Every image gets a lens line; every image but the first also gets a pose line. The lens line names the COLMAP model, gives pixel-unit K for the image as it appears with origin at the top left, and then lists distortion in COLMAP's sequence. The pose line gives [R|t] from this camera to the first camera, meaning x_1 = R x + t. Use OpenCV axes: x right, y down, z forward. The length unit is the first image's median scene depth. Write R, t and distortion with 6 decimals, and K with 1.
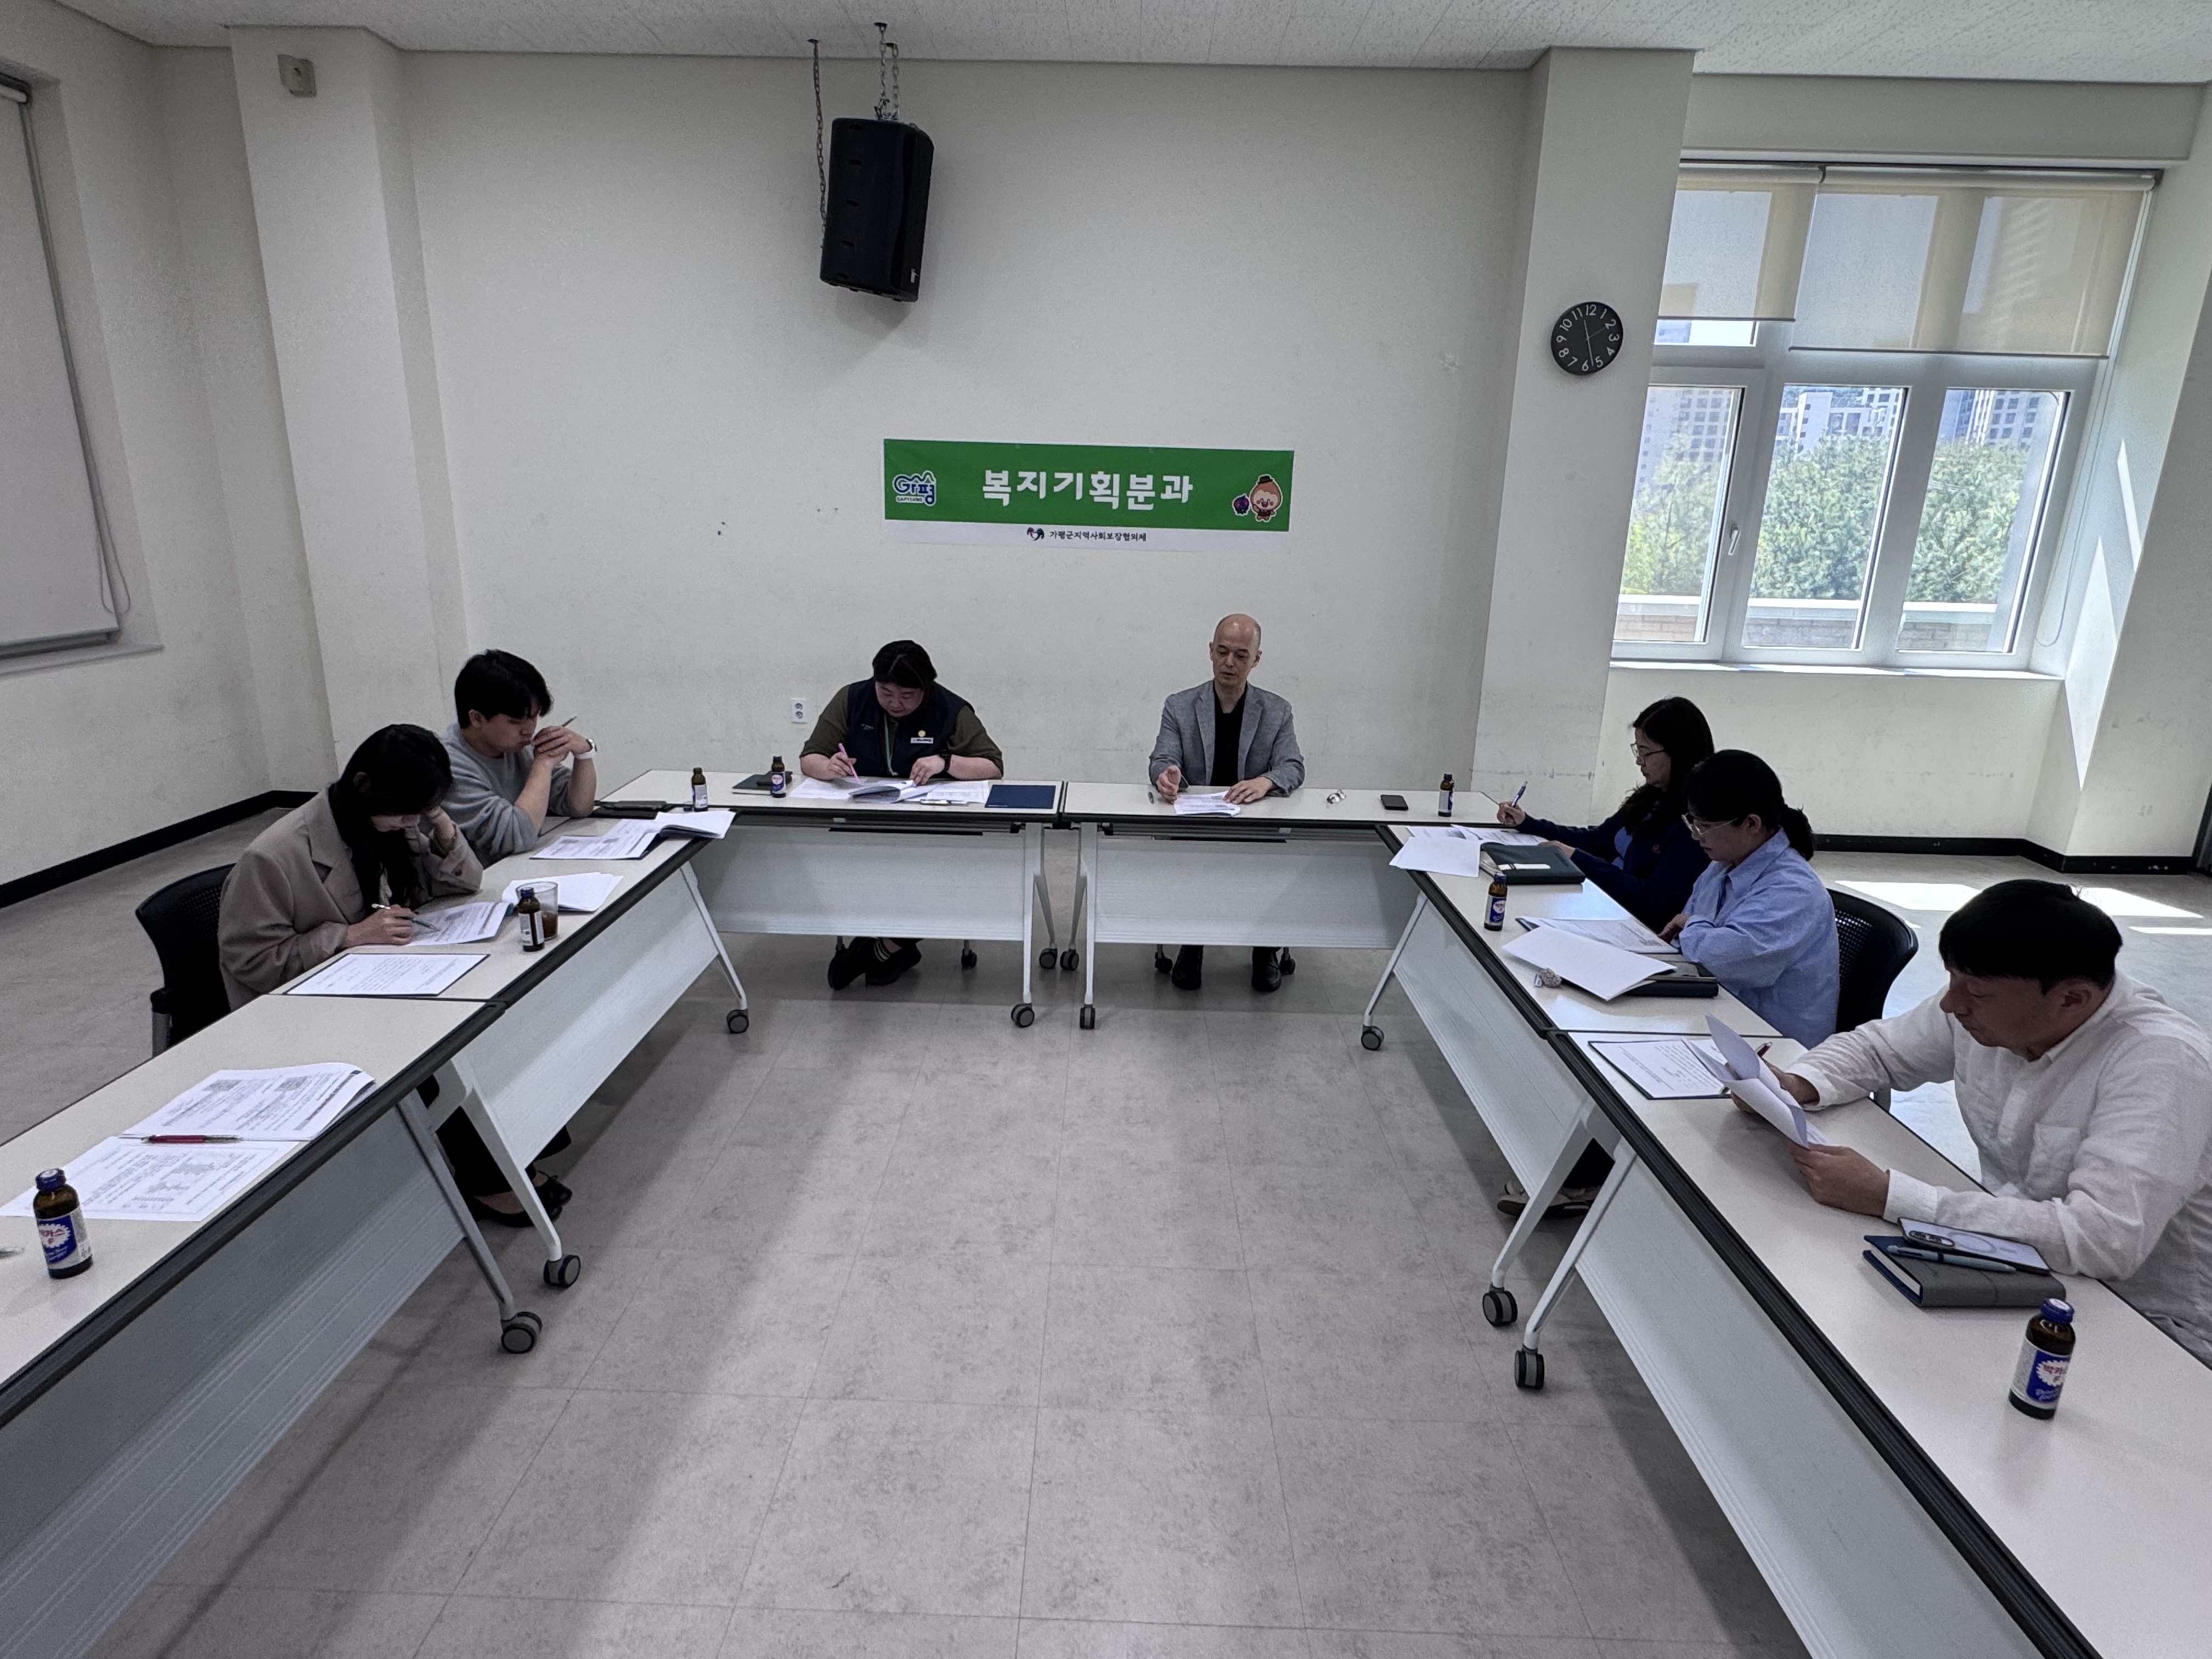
lens RADIAL K [[1215.0, 0, 1097.8], [0, 1215.0, 829.0], [0, 0, 1]] dist [0.000215, -0.002114]
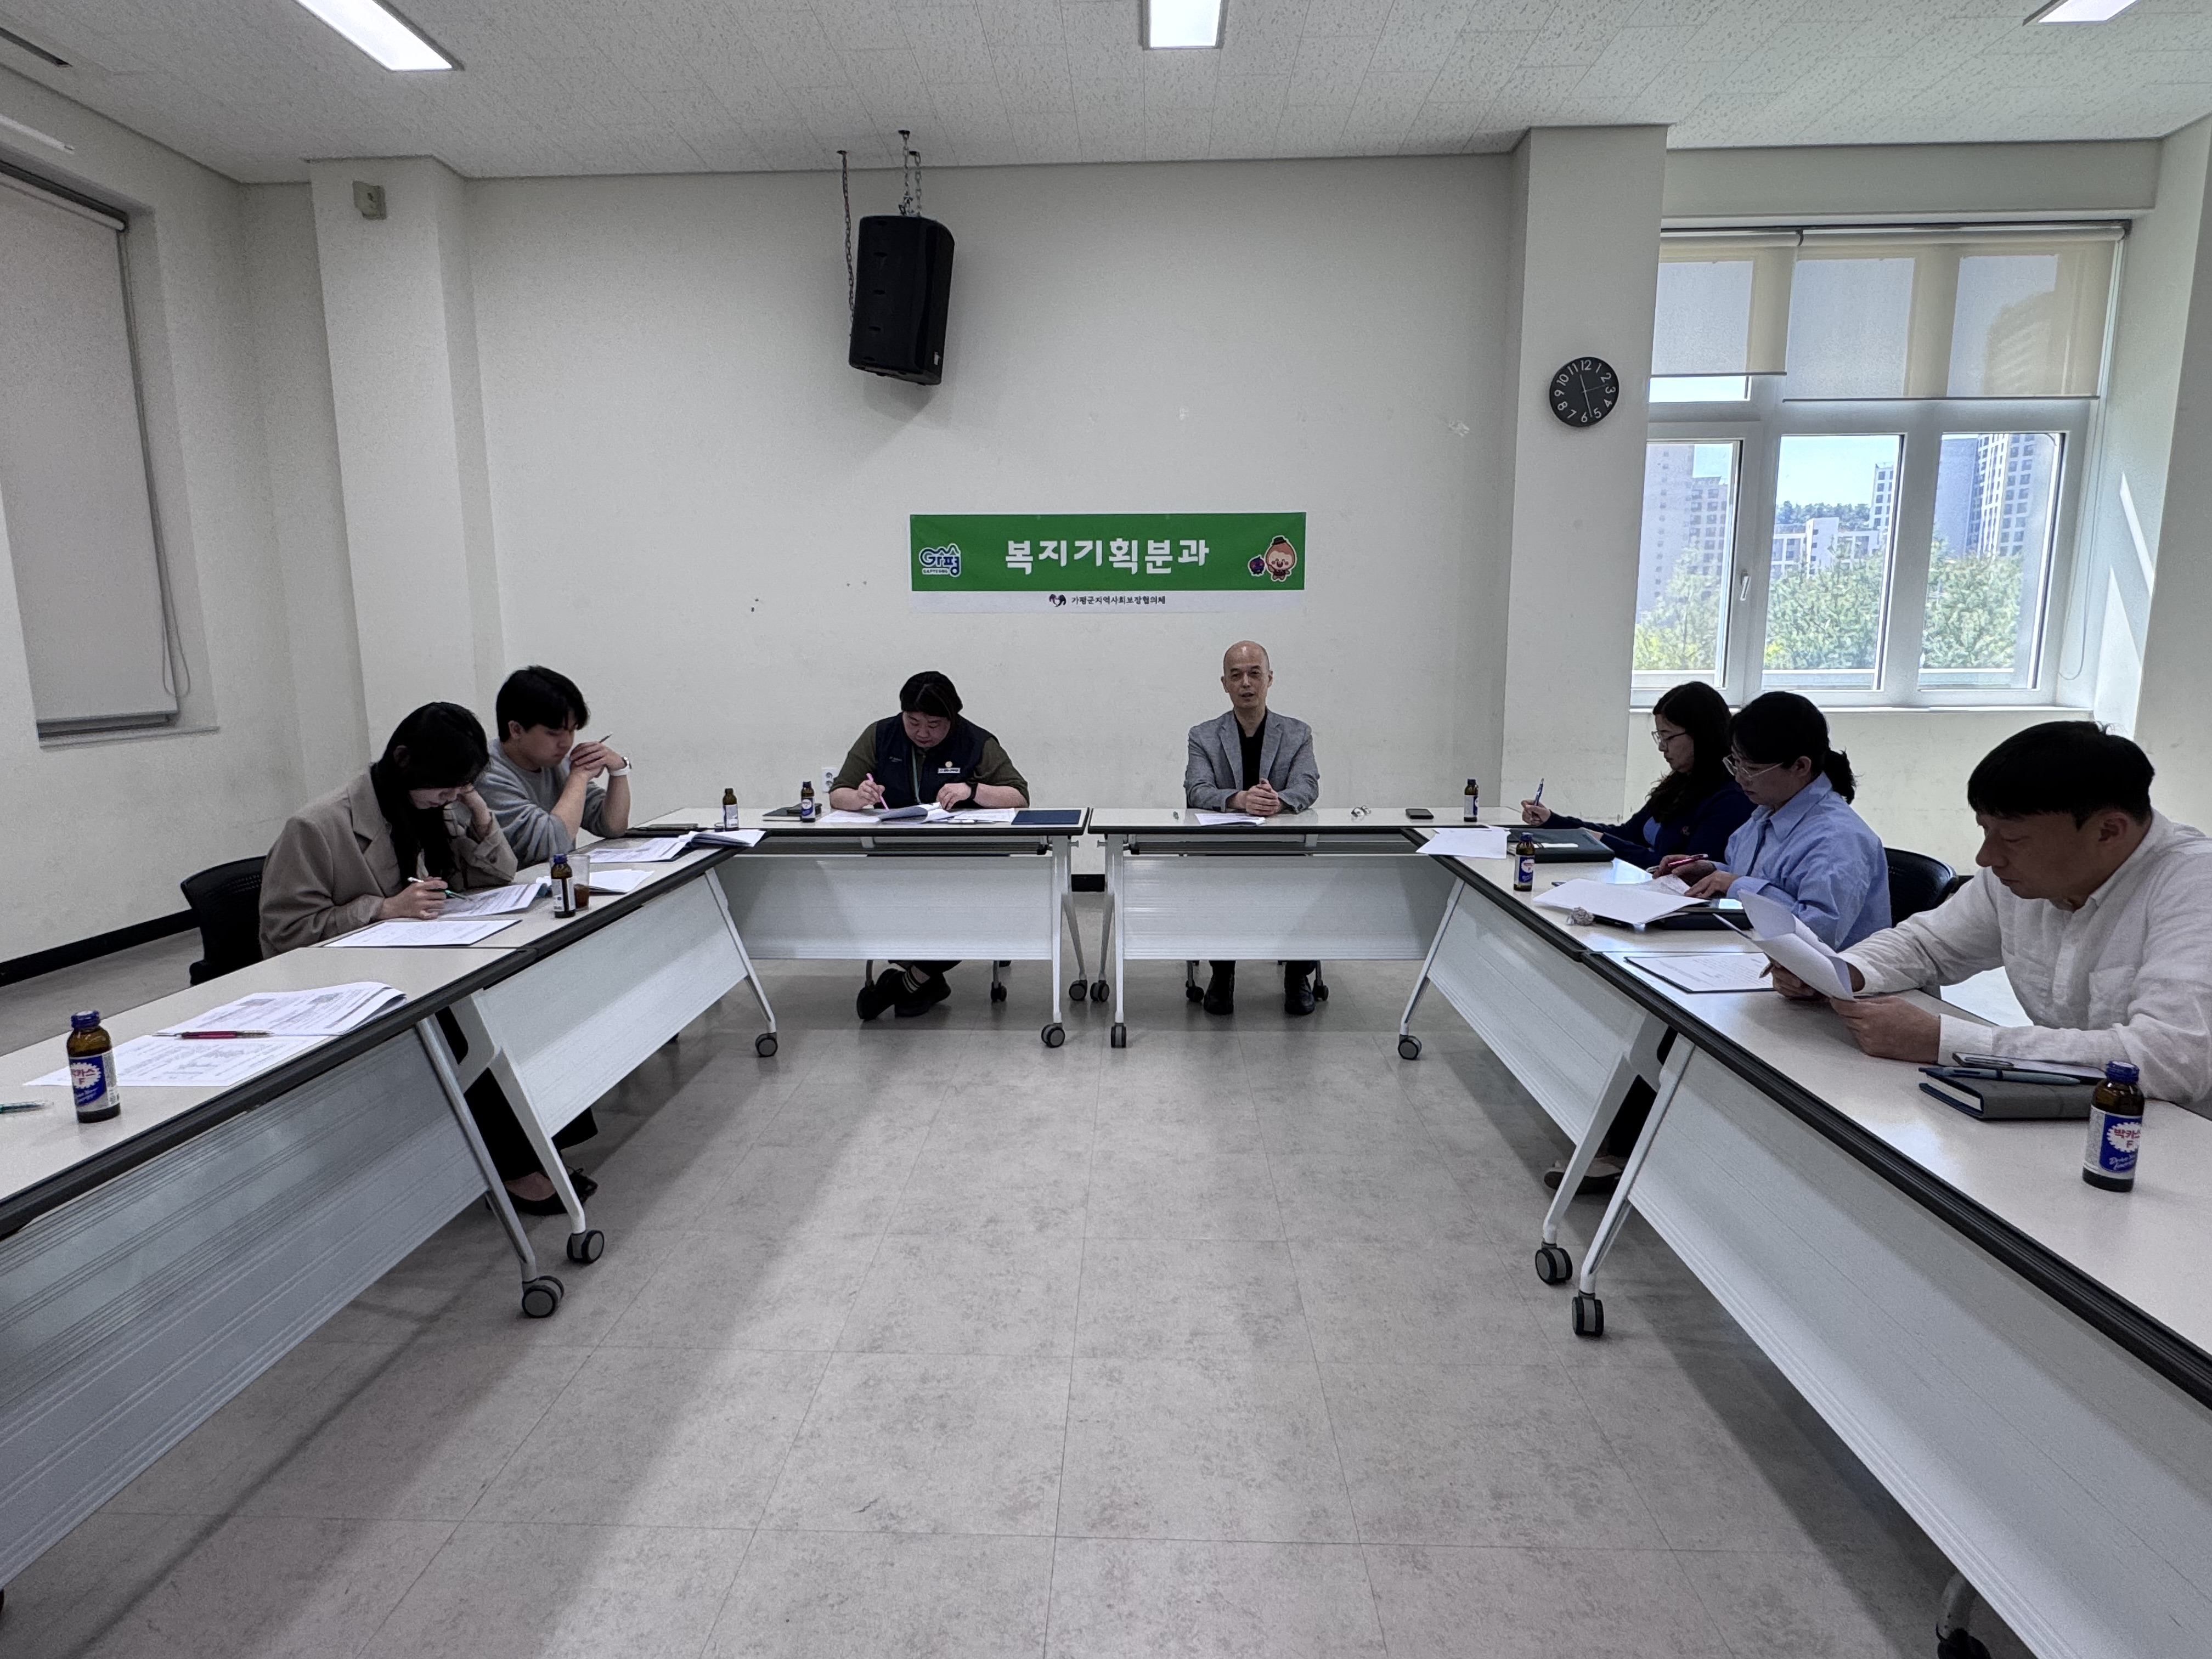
lens RADIAL K [[1215.0, 0, 1097.8], [0, 1215.0, 829.0], [0, 0, 1]] dist [0.000215, -0.002114]
pose [[0.999360, -0.027010, -0.023454, 0.003551], [0.024195, 0.993306, -0.112954, 0.144048], [0.026348, 0.112314, 0.993323, 0.000767]]
